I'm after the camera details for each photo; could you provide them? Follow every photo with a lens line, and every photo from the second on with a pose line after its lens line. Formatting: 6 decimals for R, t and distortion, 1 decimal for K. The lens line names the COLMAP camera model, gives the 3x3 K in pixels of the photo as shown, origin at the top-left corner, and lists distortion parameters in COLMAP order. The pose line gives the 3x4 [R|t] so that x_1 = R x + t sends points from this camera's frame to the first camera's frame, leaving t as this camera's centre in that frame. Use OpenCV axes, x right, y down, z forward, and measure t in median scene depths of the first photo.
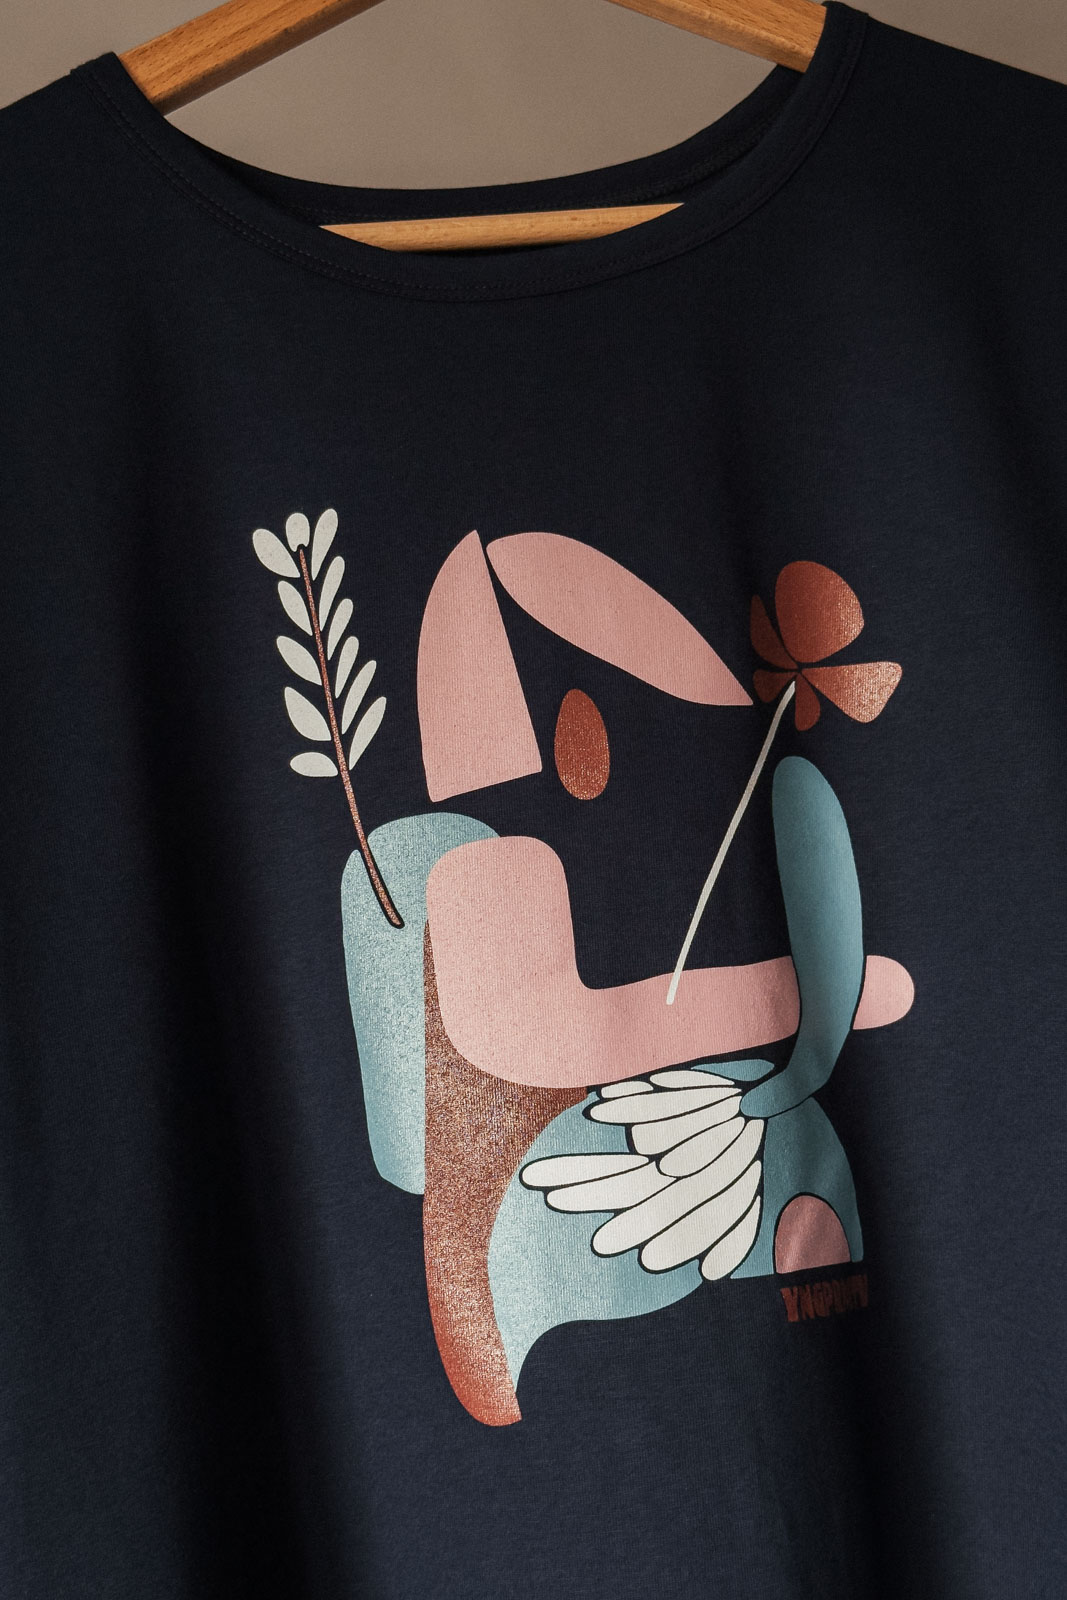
lens RADIAL K [[2456.3, 0, 536.1], [0, 2456.3, 747.6], [0, 0, 1]] dist [0.170899, -0.014745]
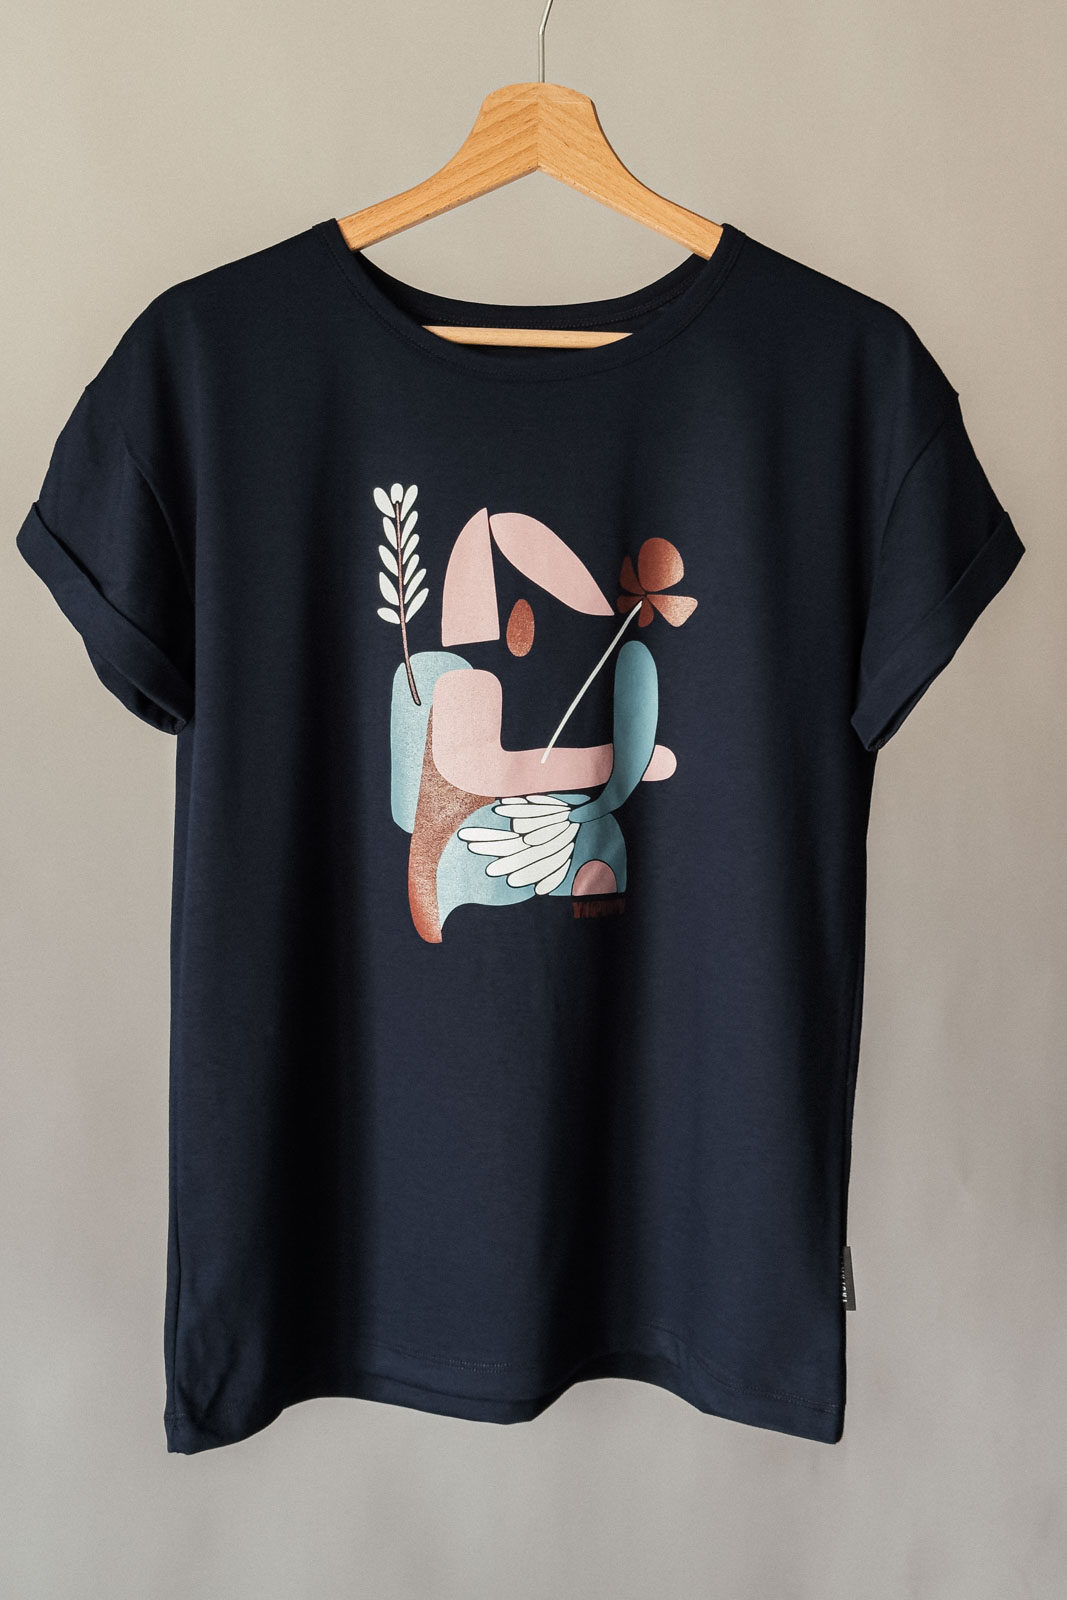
lens RADIAL K [[2456.3, 0, 536.1], [0, 2456.3, 747.6], [0, 0, 1]] dist [0.170899, -0.014745]
pose [[0.985409, 0.152571, -0.075443, 0.197119], [-0.130835, 0.962511, 0.237602, -0.385442], [0.108866, -0.224265, 0.968428, -0.959478]]
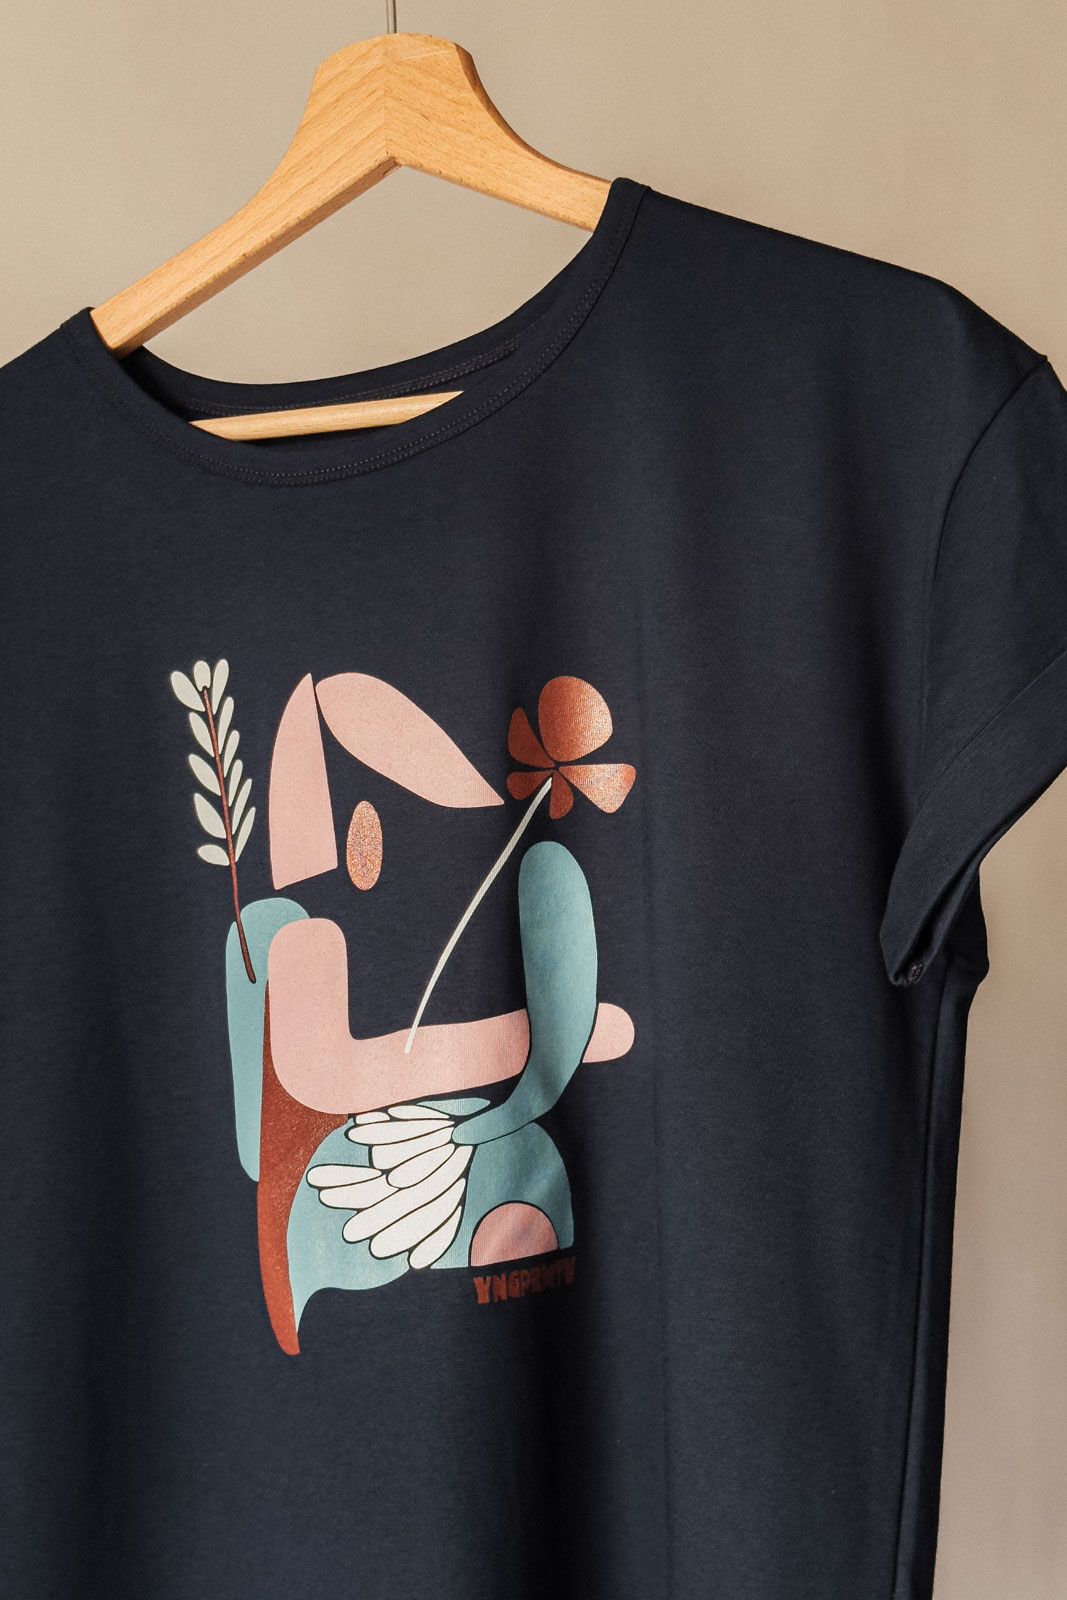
lens RADIAL K [[2456.3, 0, 536.1], [0, 2456.3, 747.6], [0, 0, 1]] dist [0.170899, -0.014745]
pose [[0.840009, -0.007771, -0.542518, 0.802264], [0.105093, 0.983291, 0.148638, -0.236220], [0.532298, -0.181872, 0.826790, -0.012049]]
